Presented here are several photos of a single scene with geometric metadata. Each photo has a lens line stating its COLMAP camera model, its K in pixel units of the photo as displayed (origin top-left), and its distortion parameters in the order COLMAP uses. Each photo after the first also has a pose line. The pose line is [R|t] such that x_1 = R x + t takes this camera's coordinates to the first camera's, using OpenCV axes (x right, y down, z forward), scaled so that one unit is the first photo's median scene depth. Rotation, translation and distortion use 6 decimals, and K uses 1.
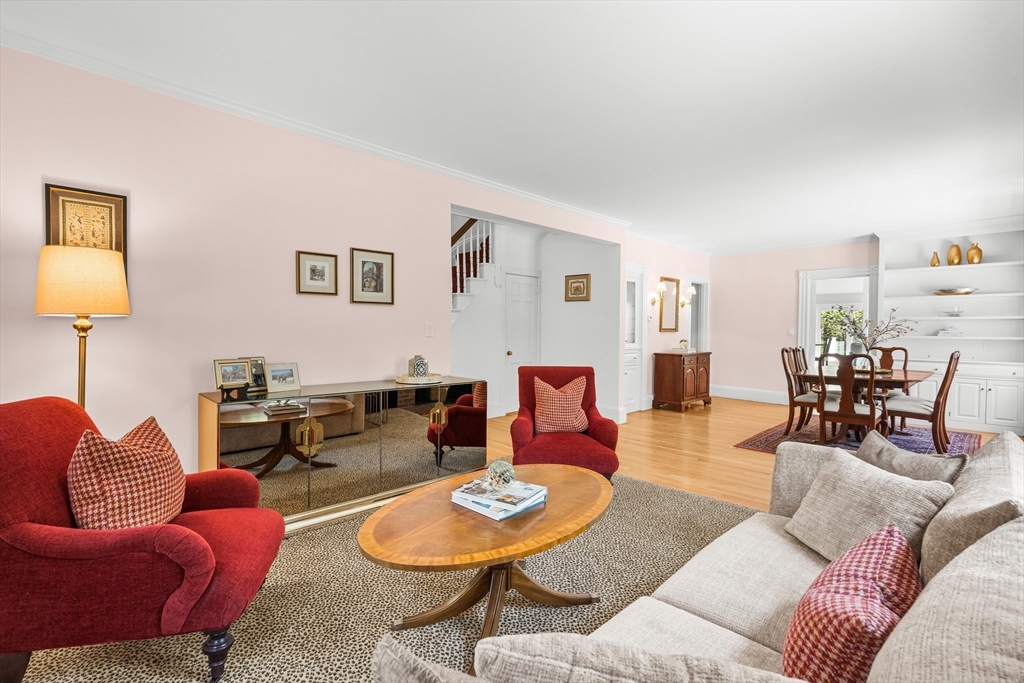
lens RADIAL K [[448.3, 0, 506.0], [0, 448.3, 342.0], [0, 0, 1]] dist [-0.019193, 0.001117]
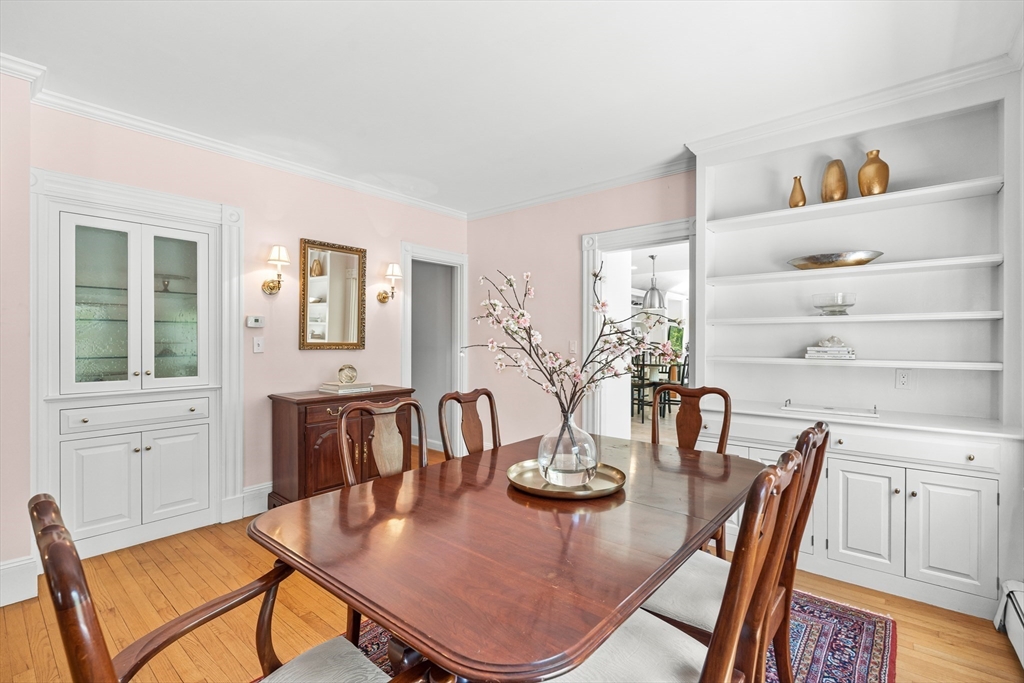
lens RADIAL K [[448.3, 0, 511.2], [0, 448.3, 343.6], [0, 0, 1]] dist [-0.019193, 0.001117]
pose [[0.993237, -0.006748, 0.115909, 0.555540], [0.008899, 0.999798, -0.018047, -0.020568], [-0.115764, 0.018956, 0.993096, 0.513589]]
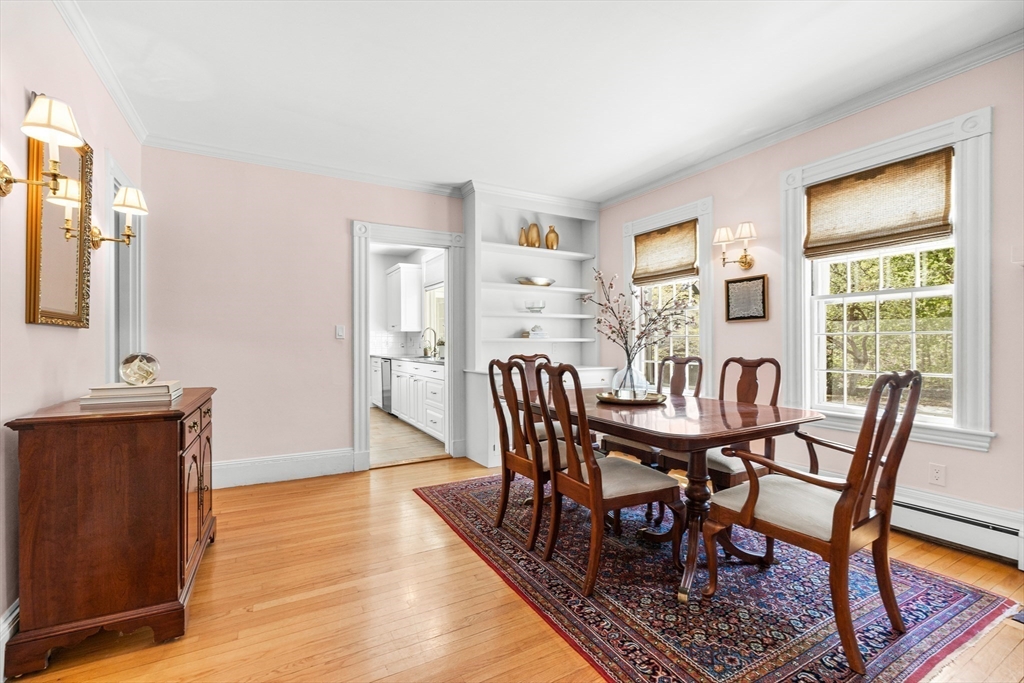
lens RADIAL K [[448.3, 0, 510.2], [0, 448.3, 337.4], [0, 0, 1]] dist [-0.019193, 0.001117]
pose [[0.265936, -0.000888, 0.963990, 0.198351], [0.021068, 0.999766, -0.004891, -0.010096], [-0.963761, 0.021610, 0.265892, 0.733216]]
